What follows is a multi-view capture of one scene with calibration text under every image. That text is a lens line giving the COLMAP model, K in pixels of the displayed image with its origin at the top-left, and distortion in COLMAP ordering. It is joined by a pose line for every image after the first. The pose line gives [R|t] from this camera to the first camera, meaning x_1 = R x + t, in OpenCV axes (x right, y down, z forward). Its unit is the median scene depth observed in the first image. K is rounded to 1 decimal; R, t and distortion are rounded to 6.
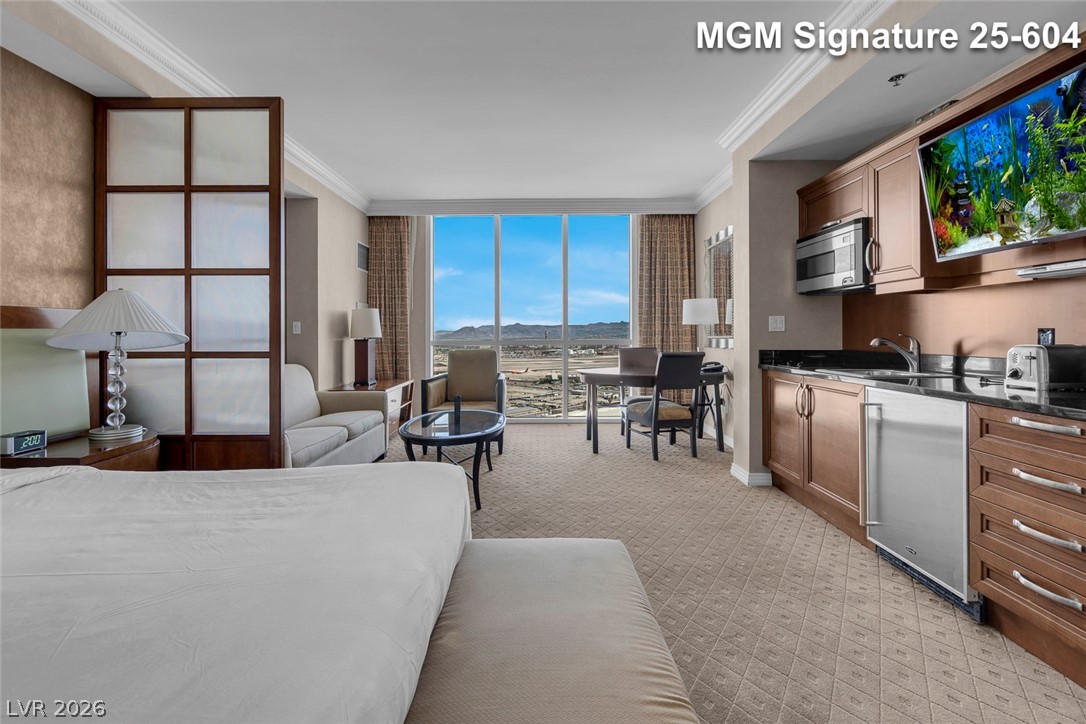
lens RADIAL K [[501.5, 0, 539.5], [0, 501.5, 332.4], [0, 0, 1]] dist [-0.001187, 0.000743]
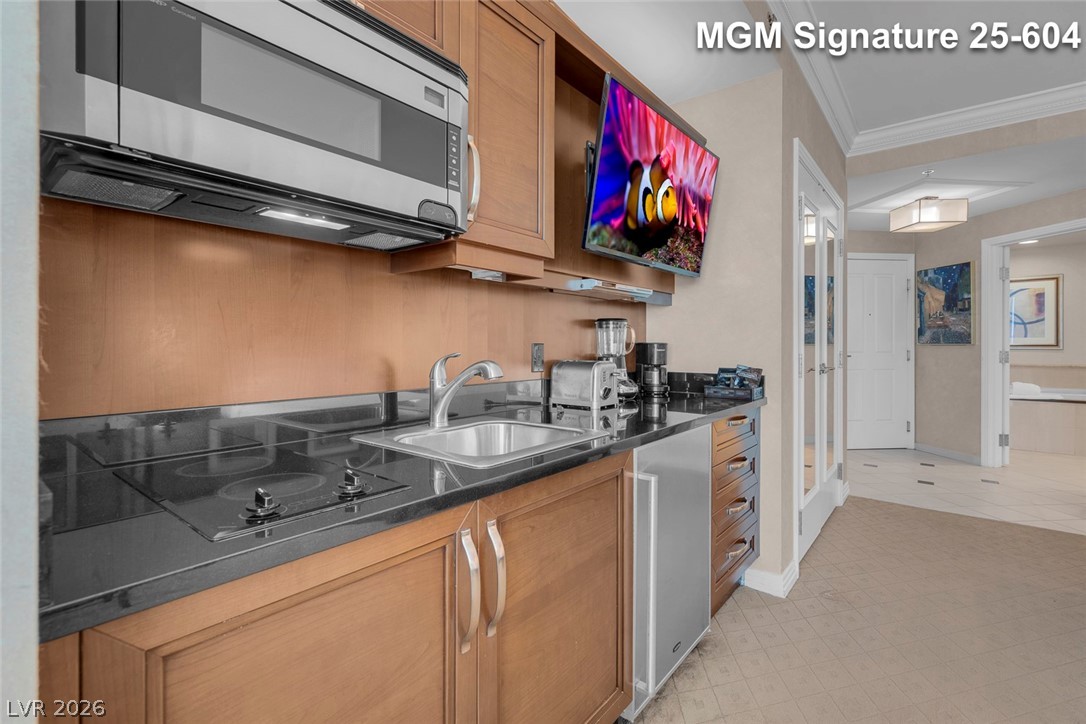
lens RADIAL K [[493.5, 0, 537.9], [0, 493.5, 346.1], [0, 0, 1]] dist [-0.001163, 0.000063]
pose [[-0.773648, 0.003457, 0.633606, 0.270009], [0.002329, 0.999994, -0.002612, -0.001555], [-0.633612, -0.000545, -0.773651, 1.033028]]
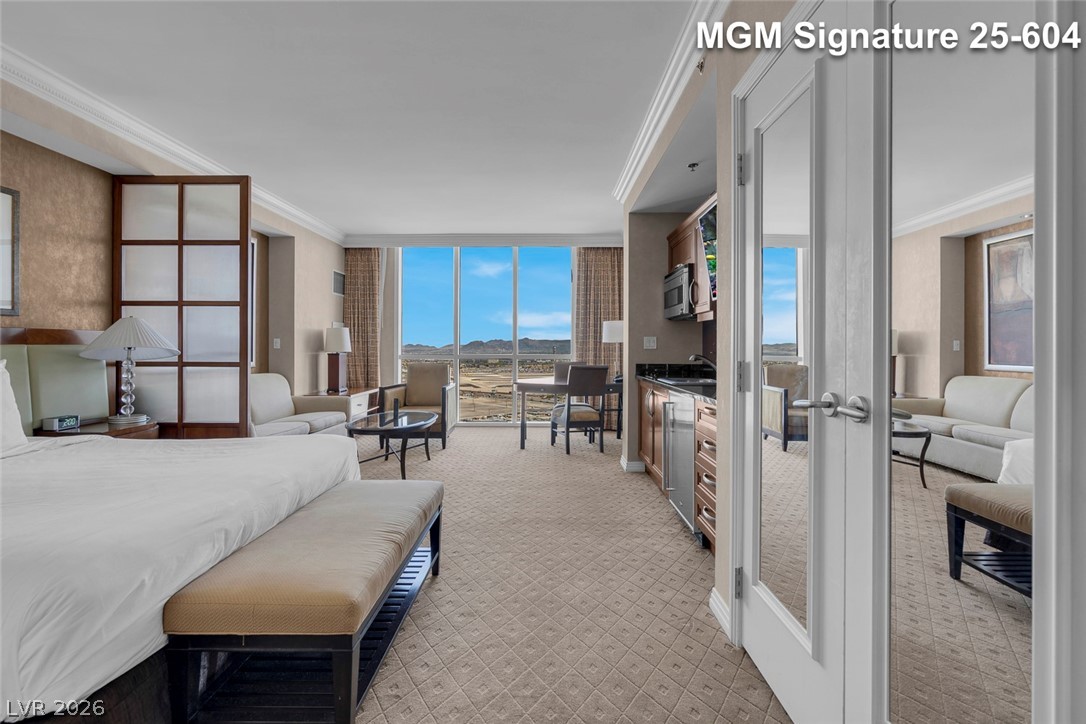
lens RADIAL K [[496.6, 0, 542.8], [0, 496.6, 348.9], [0, 0, 1]] dist [-0.001976, 0.000053]
pose [[0.999934, 0.005710, -0.009983, 0.221240], [-0.005678, 0.999978, 0.003288, -0.005058], [0.010001, -0.003231, 0.999945, -0.251540]]
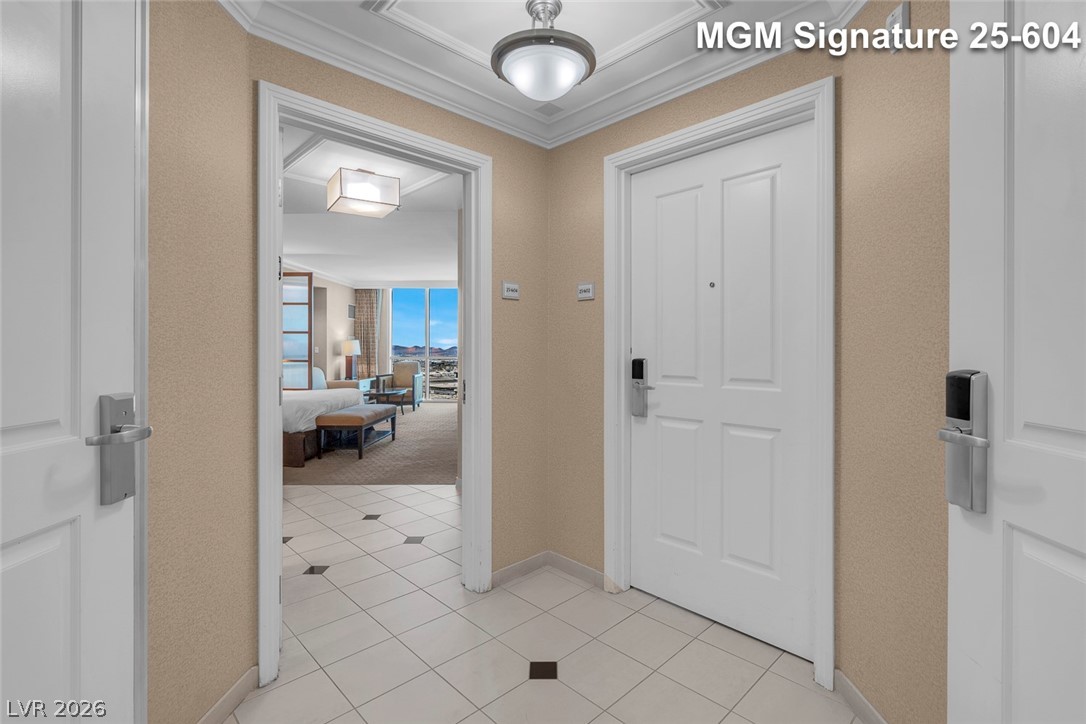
lens RADIAL K [[496.6, 0, 542.8], [0, 496.6, 348.9], [0, 0, 1]] dist [-0.001976, 0.000053]
pose [[0.999801, 0.002284, -0.019803, 0.644512], [-0.002303, 0.999997, -0.000972, -0.018468], [0.019800, 0.001017, 0.999803, -1.355914]]
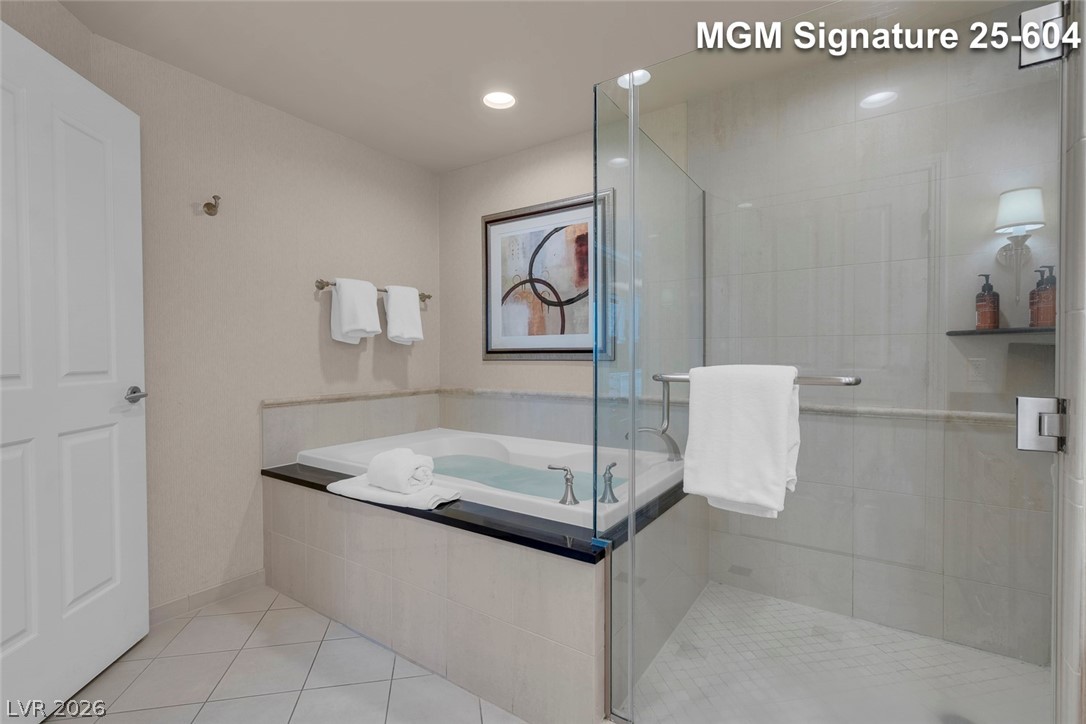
lens RADIAL K [[481.1, 0, 569.7], [0, 481.1, 369.9], [0, 0, 1]] dist [-0.001121, -0.000012]
pose [[-0.844277, -0.010749, 0.535799, -0.392603], [-0.005847, 0.999924, 0.010847, 0.016878], [-0.535875, 0.006026, -0.844276, -0.772784]]
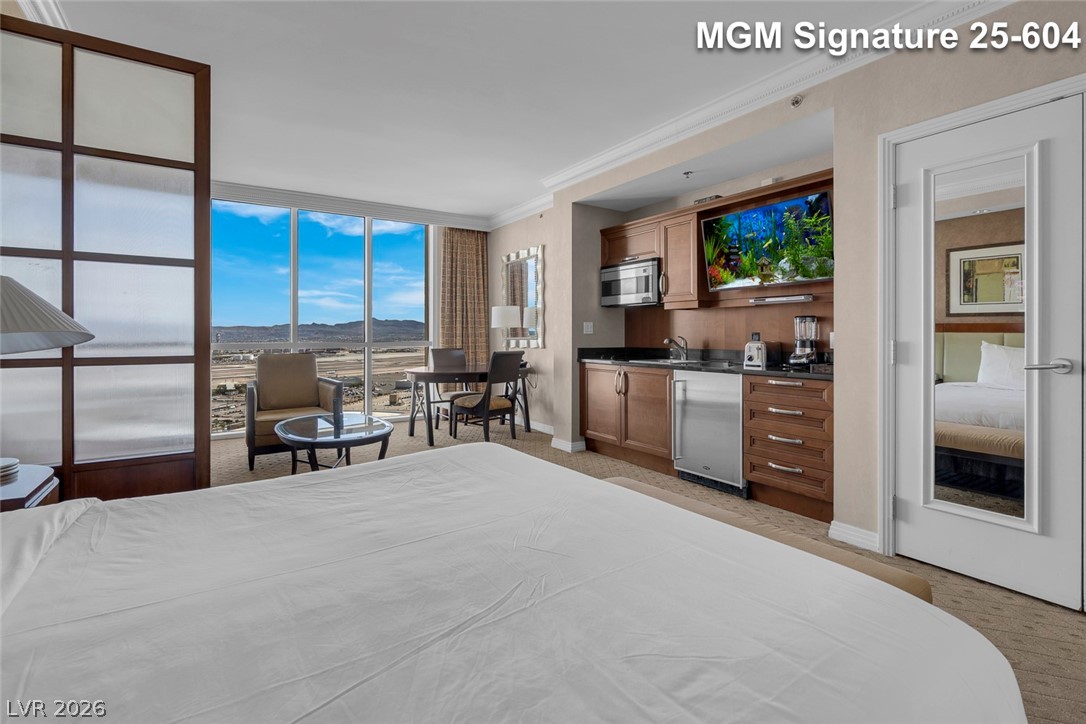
lens RADIAL K [[499.6, 0, 537.8], [0, 499.6, 334.6], [0, 0, 1]] dist [-0.001540, 0.000095]
pose [[0.834206, 0.001830, 0.551450, -0.377889], [-0.001676, 0.999998, -0.000783, 0.001203], [-0.551451, -0.000270, 0.834207, -0.034578]]
